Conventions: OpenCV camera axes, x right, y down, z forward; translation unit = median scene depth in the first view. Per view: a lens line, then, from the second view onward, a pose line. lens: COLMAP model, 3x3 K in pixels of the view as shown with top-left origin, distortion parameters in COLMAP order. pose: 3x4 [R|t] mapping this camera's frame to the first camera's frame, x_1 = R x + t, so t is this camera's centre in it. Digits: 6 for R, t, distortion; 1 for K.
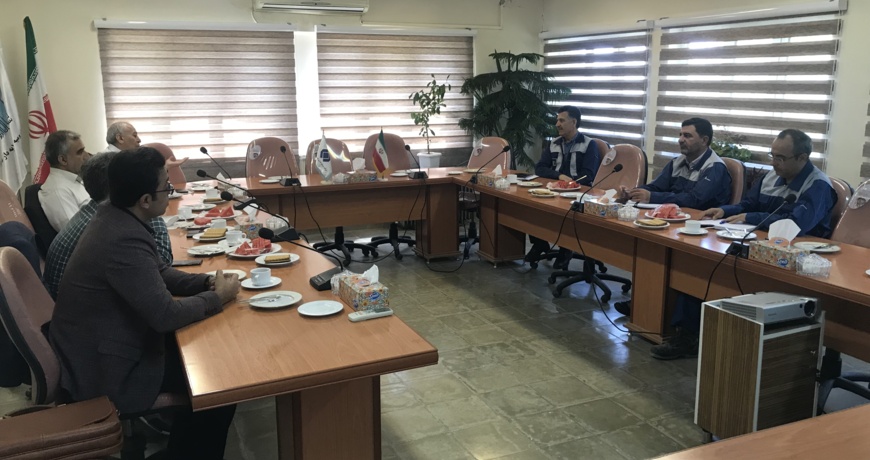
lens RADIAL K [[723.0, 0, 435.0], [0, 723.0, 230.0], [0, 0, 1]] dist [0.104062, -0.190999]
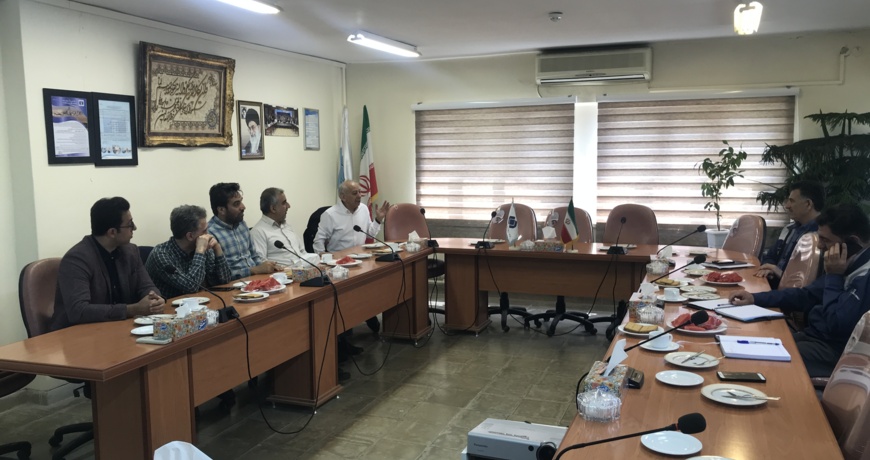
lens RADIAL K [[723.0, 0, 435.0], [0, 723.0, 230.0], [0, 0, 1]] dist [0.104062, -0.190999]
pose [[0.712903, 0.071244, -0.697635, 0.387137], [-0.132373, 0.990613, -0.034107, -0.033665], [0.688656, 0.116663, 0.715642, 0.149668]]
